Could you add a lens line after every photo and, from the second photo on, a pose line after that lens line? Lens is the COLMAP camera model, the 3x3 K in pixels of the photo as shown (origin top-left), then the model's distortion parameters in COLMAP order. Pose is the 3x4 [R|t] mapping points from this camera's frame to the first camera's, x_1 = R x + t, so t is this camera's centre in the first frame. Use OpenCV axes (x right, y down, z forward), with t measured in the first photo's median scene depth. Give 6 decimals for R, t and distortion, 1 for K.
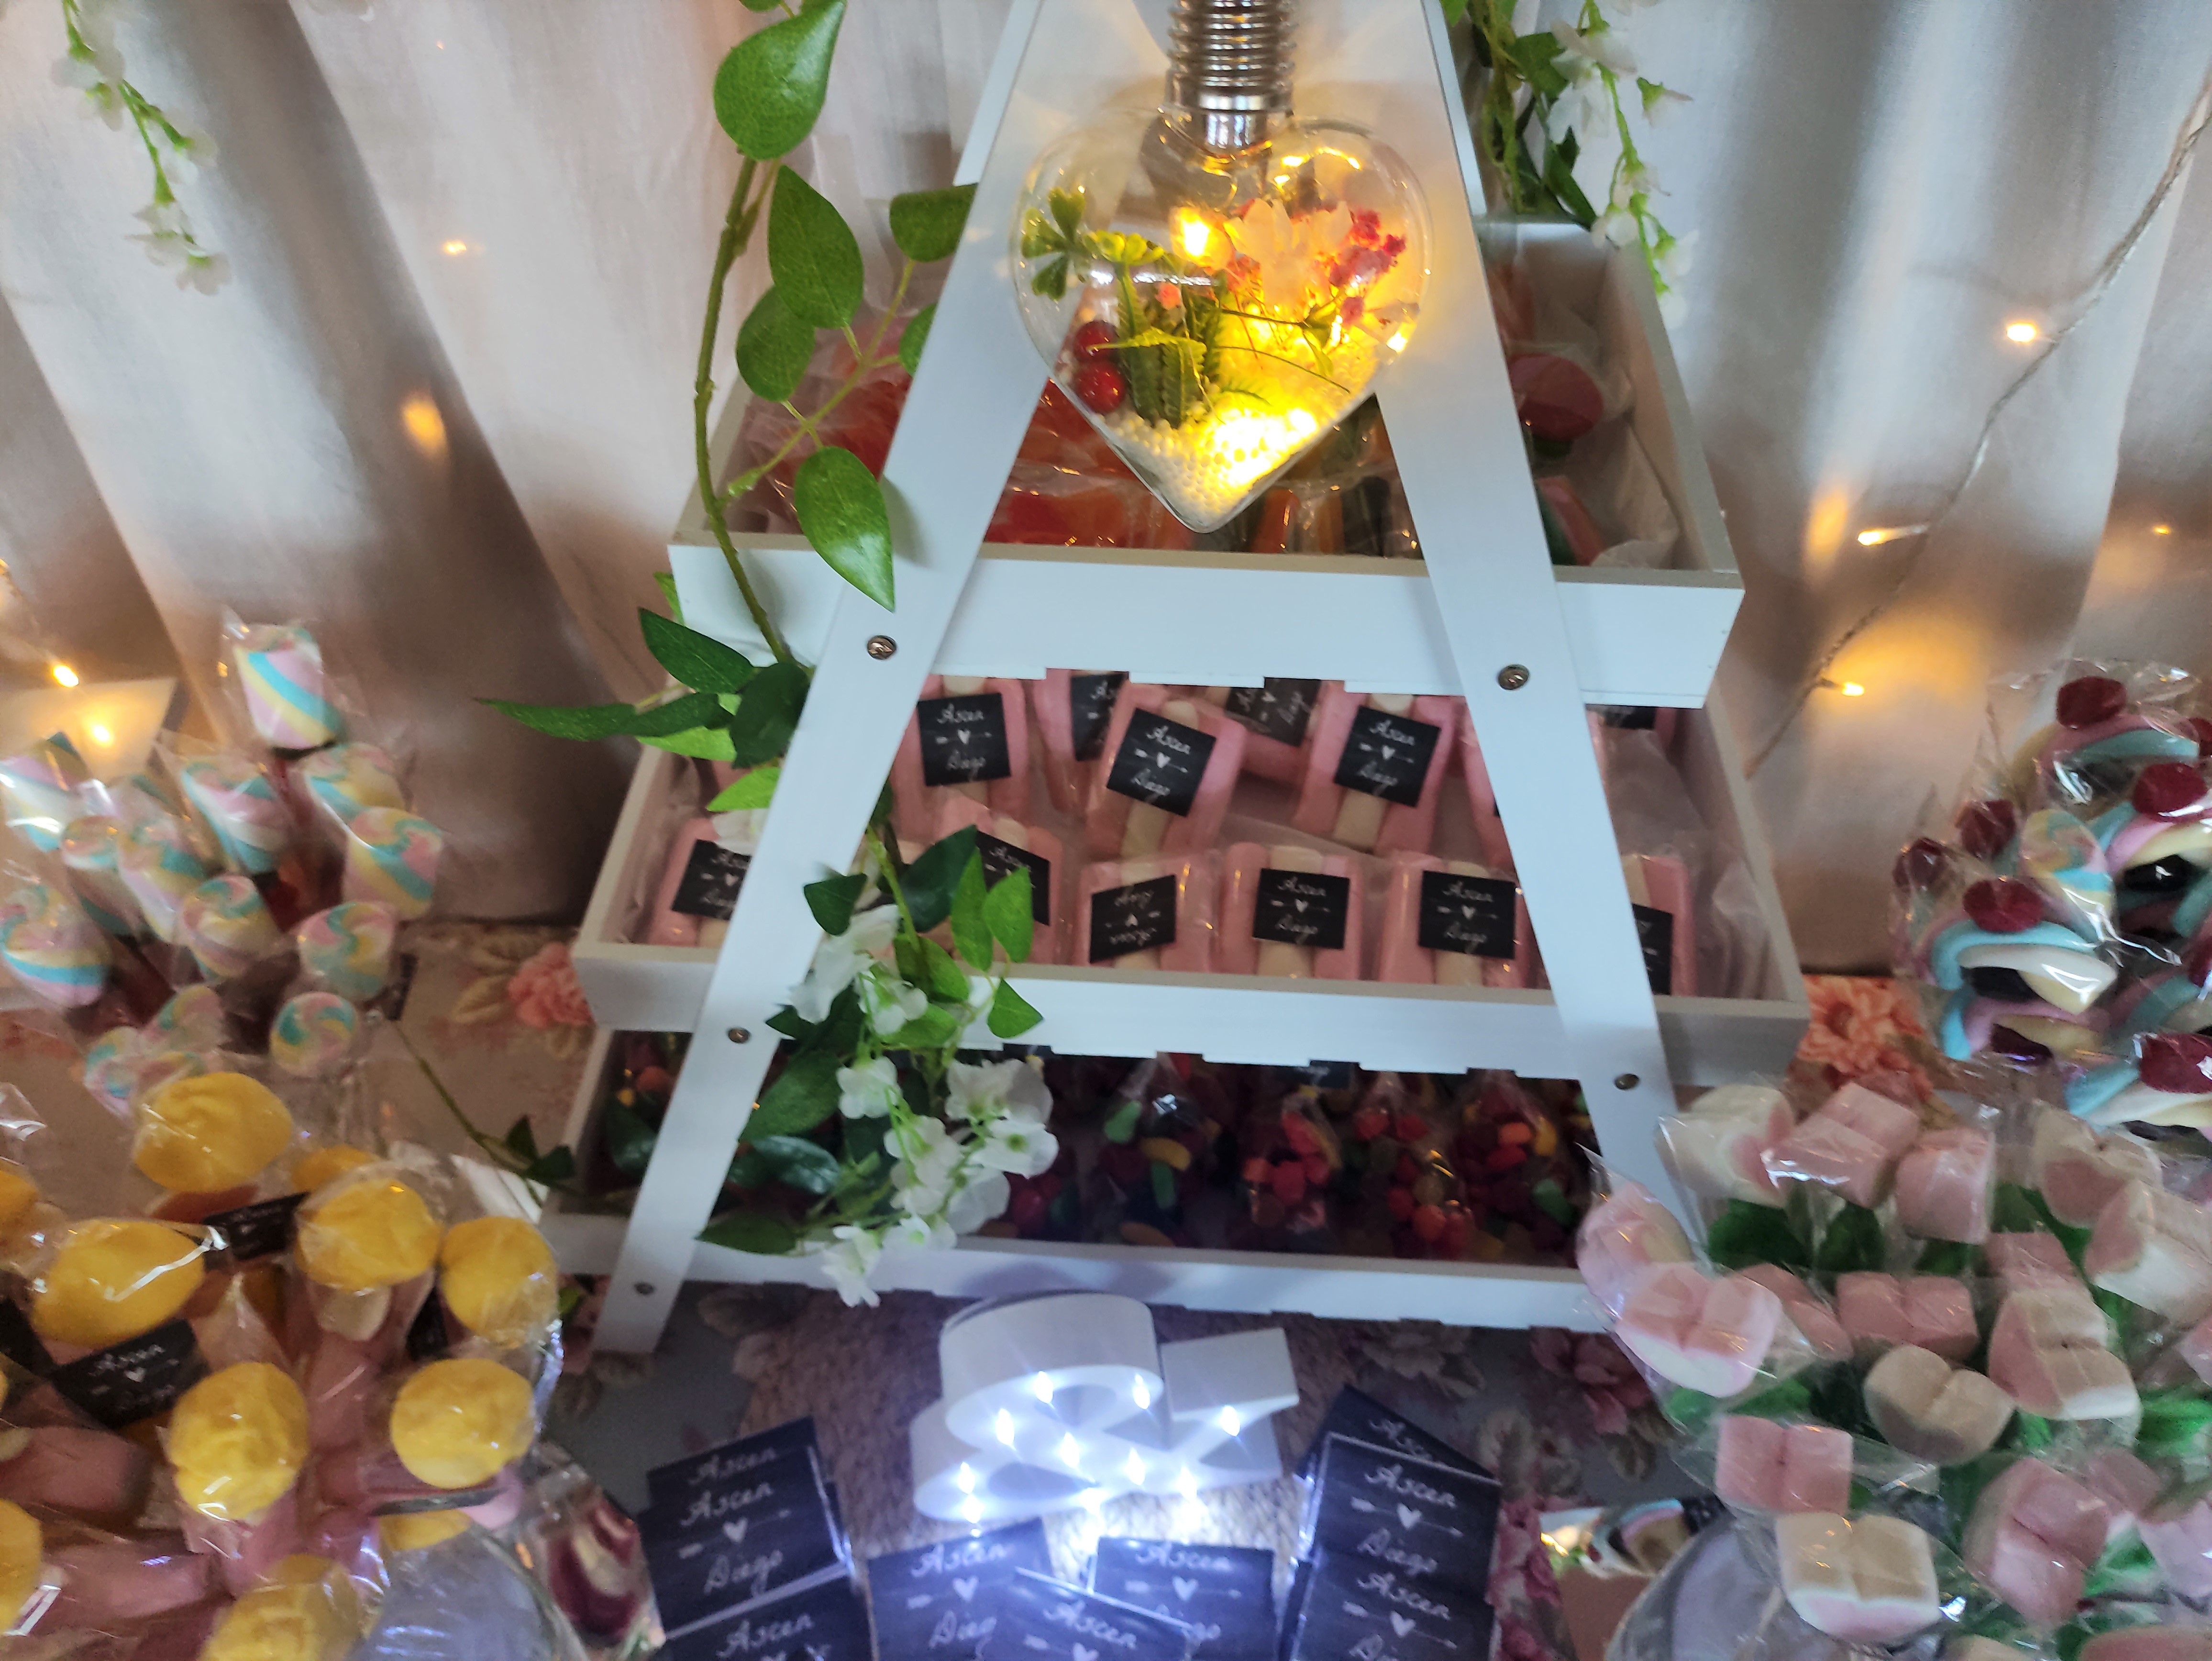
lens RADIAL K [[1646.1, 0, 1104.9], [0, 1646.1, 814.6], [0, 0, 1]] dist [0.034892, -0.017018]
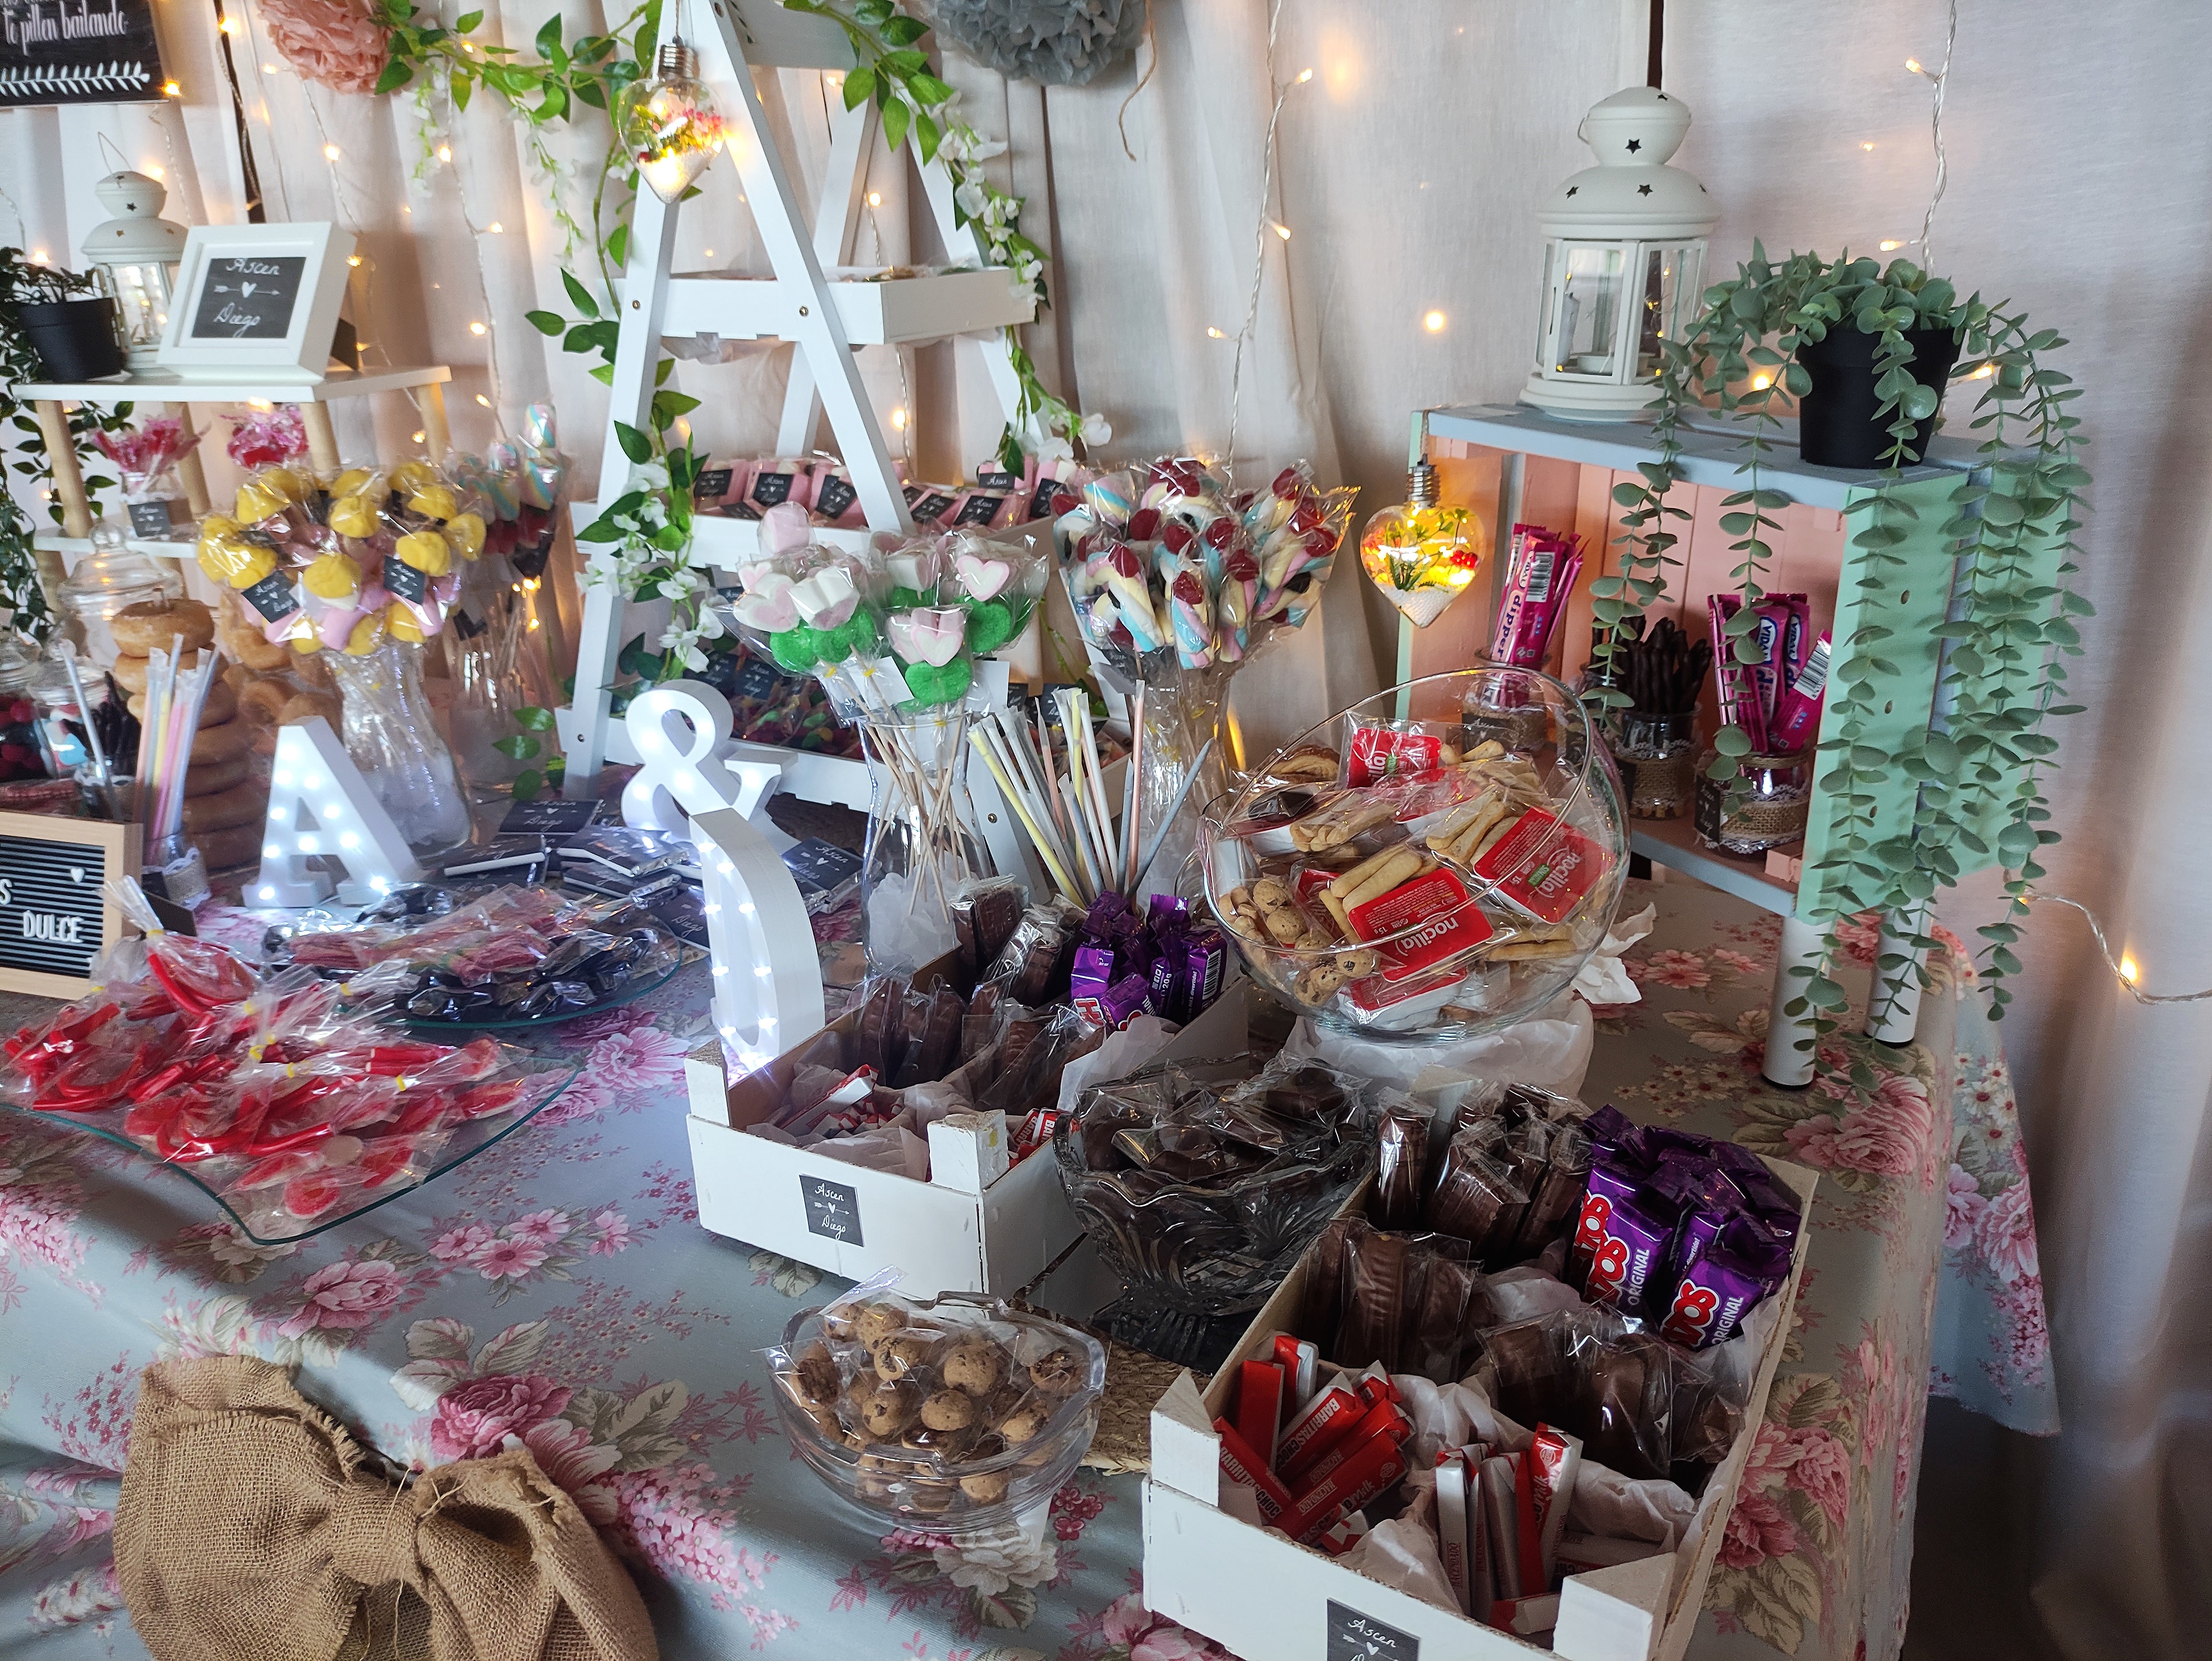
lens RADIAL K [[1646.1, 0, 1114.6], [0, 1646.1, 828.9], [0, 0, 1]] dist [0.034892, -0.017018]
pose [[0.891615, 0.144515, -0.429113, 1.533069], [-0.311178, 0.884007, -0.348855, 1.127010], [0.328924, 0.444575, 0.833164, -0.572427]]
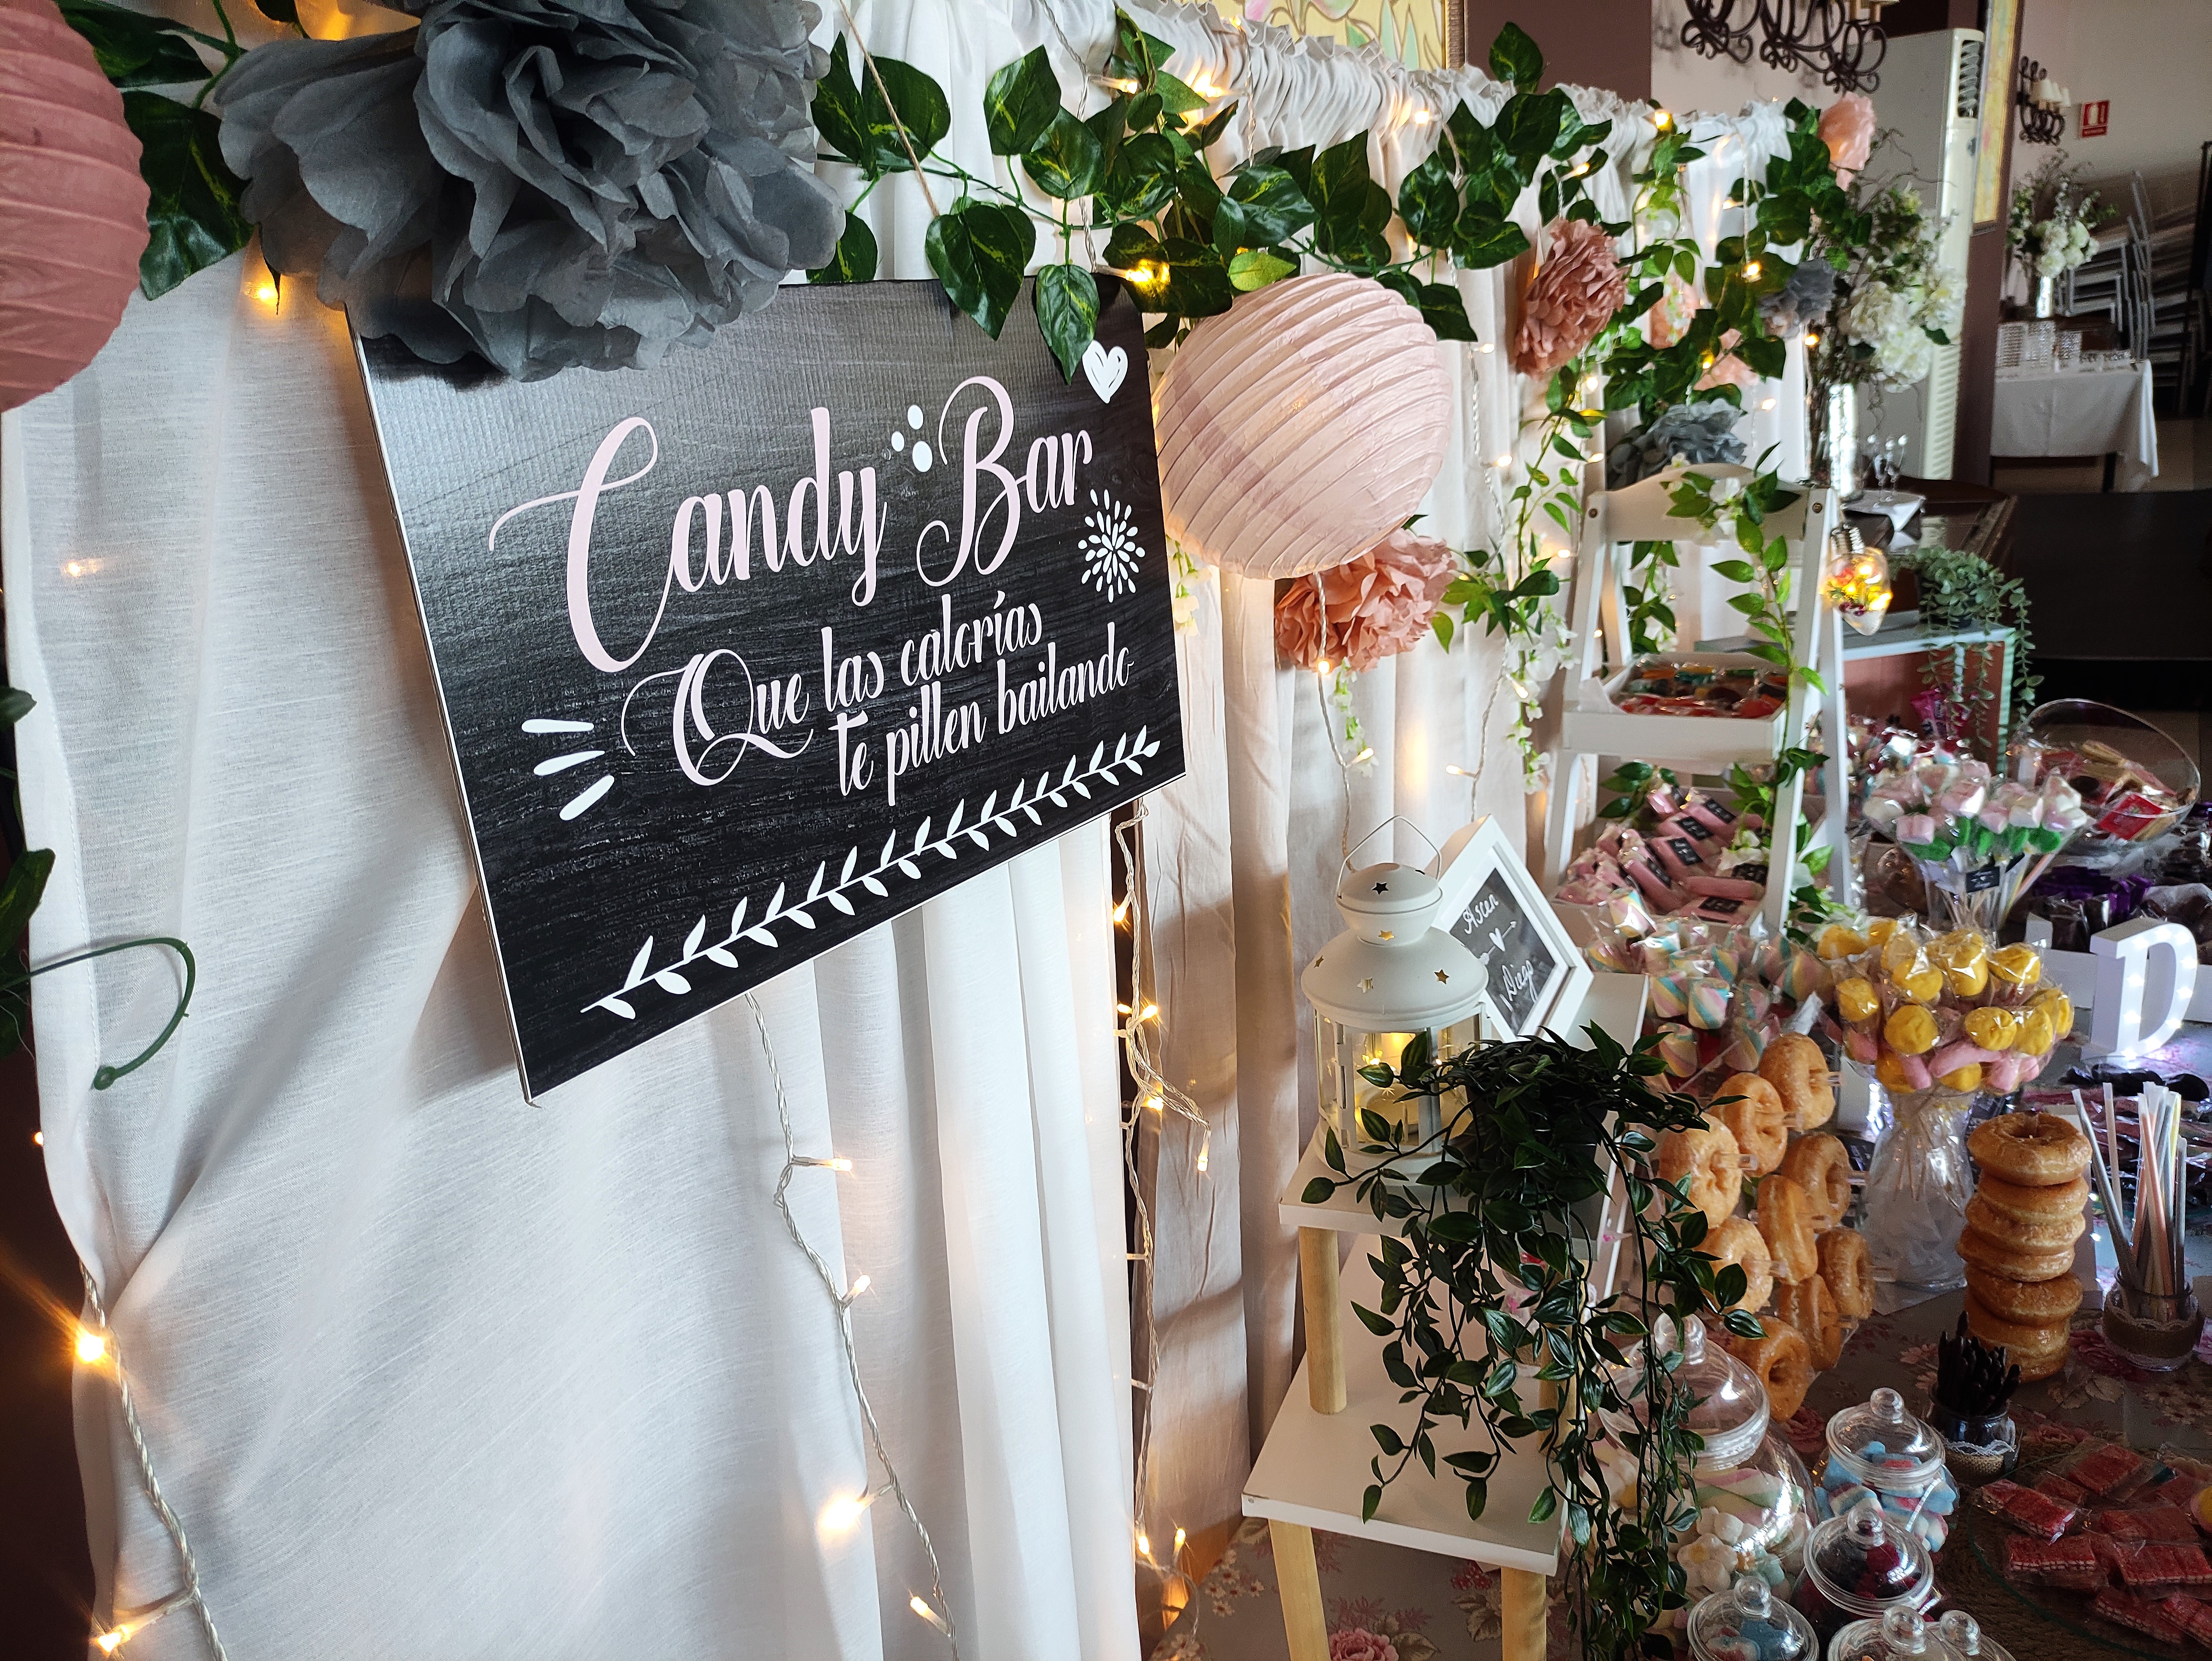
lens RADIAL K [[1646.1, 0, 1103.3], [0, 1646.1, 840.4], [0, 0, 1]] dist [0.034892, -0.017018]
pose [[0.484126, -0.310628, 0.818005, -3.006927], [0.686310, 0.714712, -0.134780, -0.371203], [-0.542771, 0.626656, 0.559198, -0.044434]]
